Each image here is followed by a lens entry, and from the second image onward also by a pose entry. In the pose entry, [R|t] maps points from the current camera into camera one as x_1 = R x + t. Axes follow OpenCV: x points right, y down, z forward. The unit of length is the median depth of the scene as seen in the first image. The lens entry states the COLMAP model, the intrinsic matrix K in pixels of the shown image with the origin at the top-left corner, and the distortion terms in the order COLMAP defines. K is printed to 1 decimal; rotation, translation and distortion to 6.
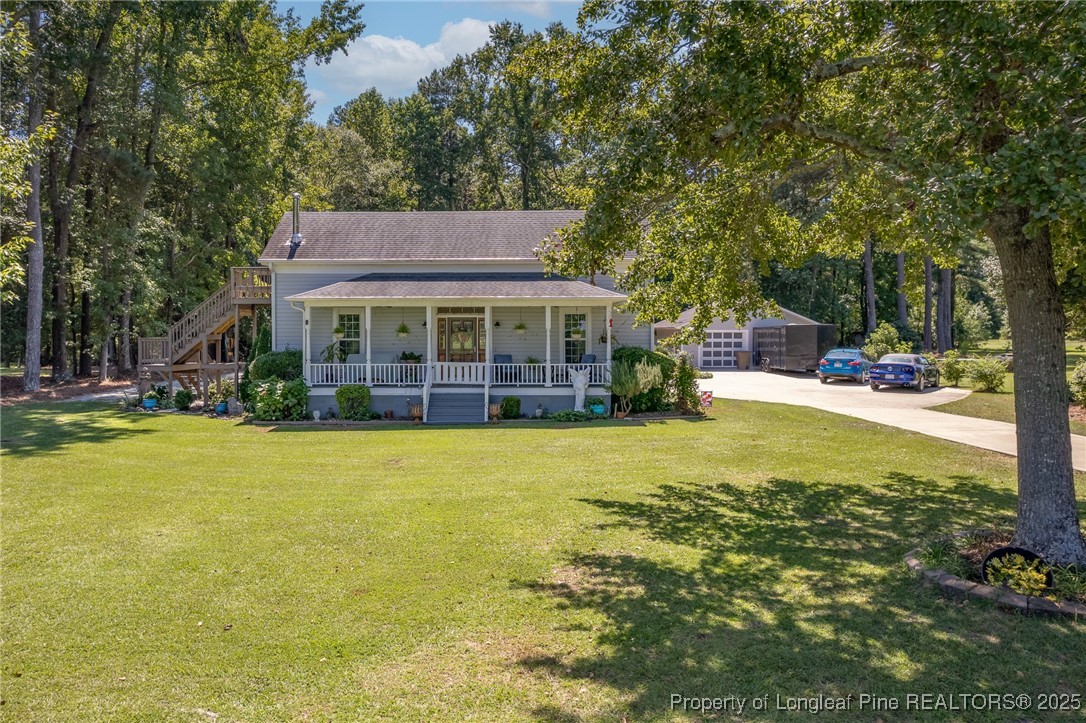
lens RADIAL K [[752.5, 0, 522.6], [0, 752.5, 346.7], [0, 0, 1]] dist [-0.076507, 0.000371]
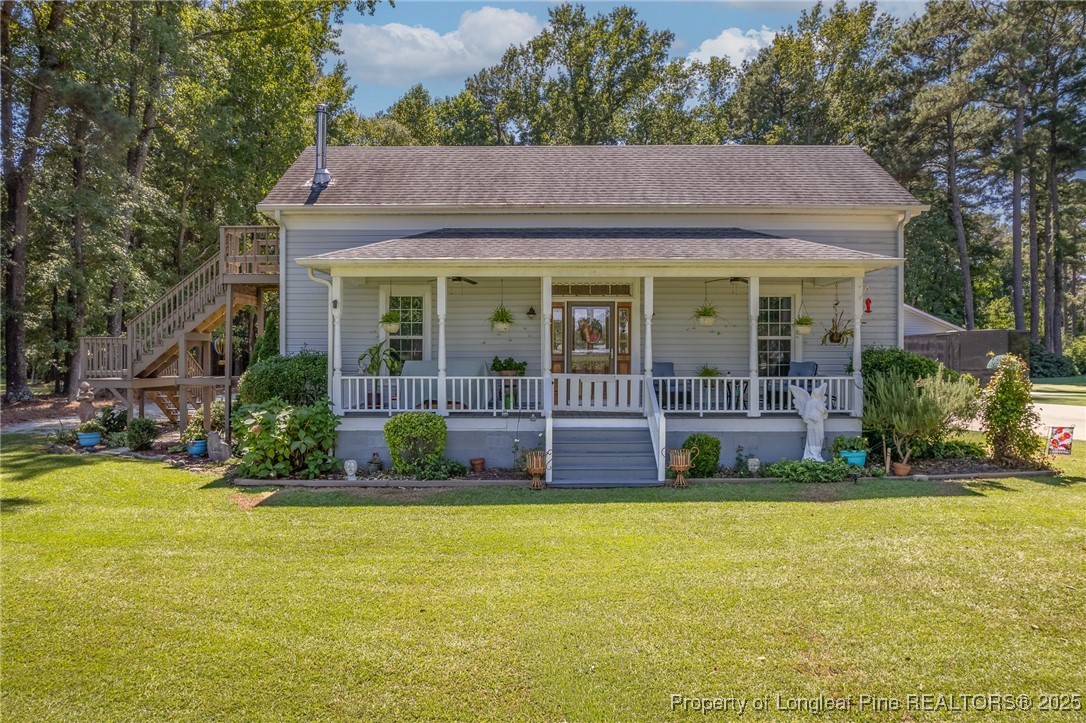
lens RADIAL K [[708.3, 0, 543.0], [0, 708.3, 361.5], [0, 0, 1]] dist [-0.084811, 0.072759]
pose [[0.999929, 0.002177, -0.011678, -0.117706], [-0.002254, 0.999976, -0.006580, 0.014295], [0.011663, 0.006606, 0.999910, 0.444368]]
